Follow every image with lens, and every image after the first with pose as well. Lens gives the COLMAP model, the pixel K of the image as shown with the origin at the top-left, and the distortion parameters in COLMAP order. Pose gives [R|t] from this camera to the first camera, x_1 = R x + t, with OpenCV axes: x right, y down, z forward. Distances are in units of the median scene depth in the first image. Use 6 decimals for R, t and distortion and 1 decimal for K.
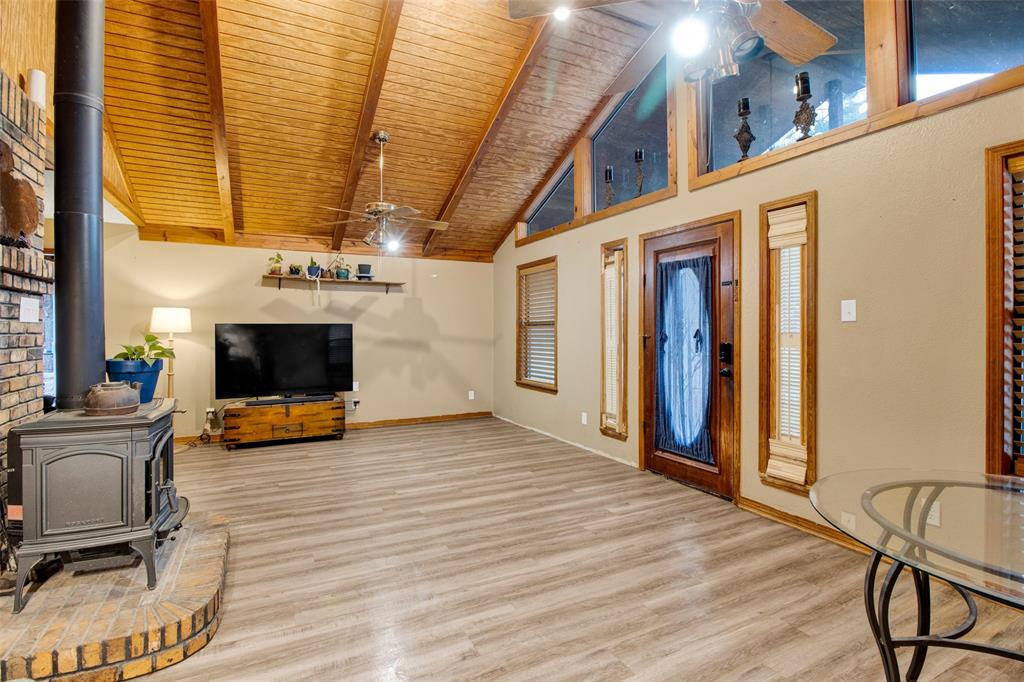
lens RADIAL K [[489.9, 0, 505.8], [0, 489.9, 327.0], [0, 0, 1]] dist [-0.000329, -0.002039]
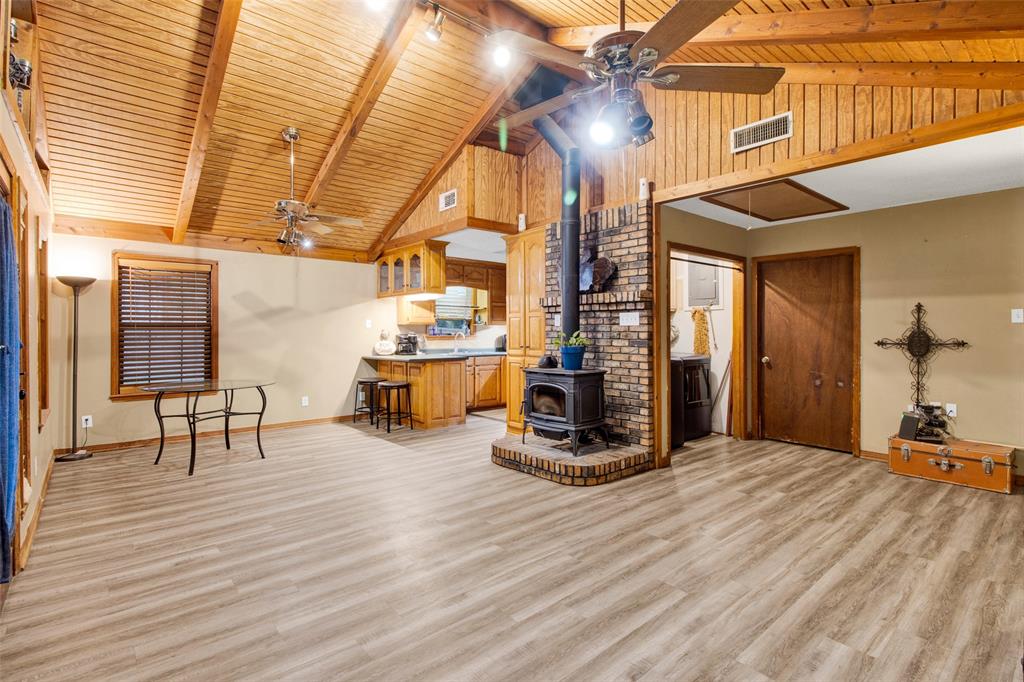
lens RADIAL K [[487.4, 0, 512.2], [0, 487.4, 330.9], [0, 0, 1]] dist [0.000023, -0.006859]
pose [[-0.968418, 0.002766, -0.249319, -0.056570], [0.004202, 0.999978, -0.005227, 0.009831], [0.249299, -0.006109, -0.968407, 1.665086]]
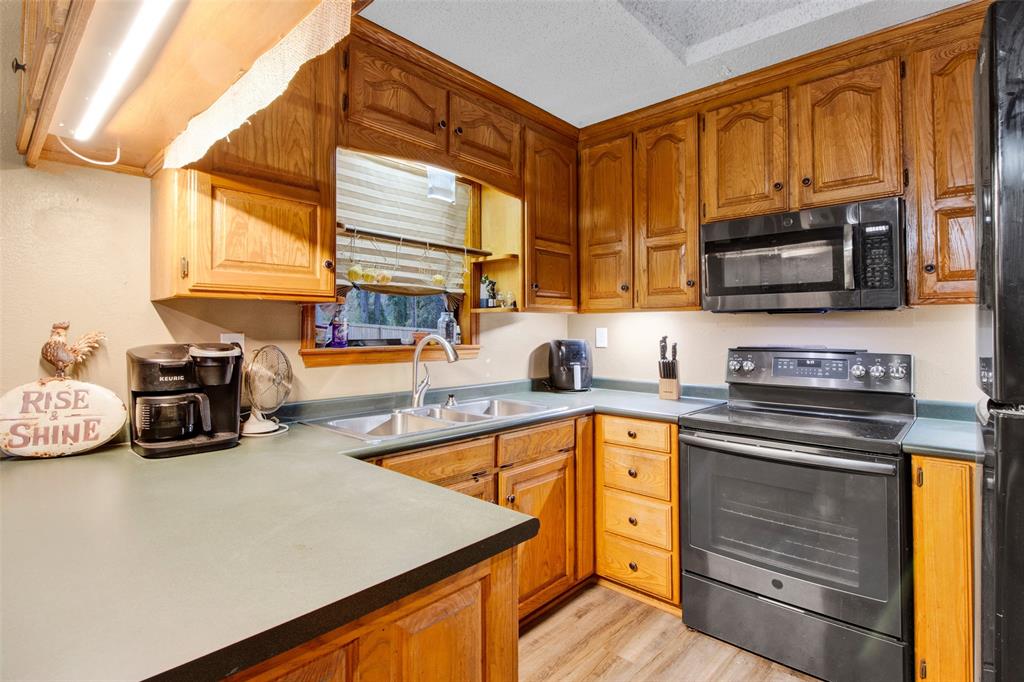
lens RADIAL K [[489.9, 0, 505.8], [0, 489.9, 327.0], [0, 0, 1]] dist [-0.000329, -0.002039]
pose [[-0.936533, -0.001136, -0.350577, -0.226859], [0.003350, 0.999920, -0.012191, 0.001524], [0.350562, -0.012592, -0.936455, 0.239150]]
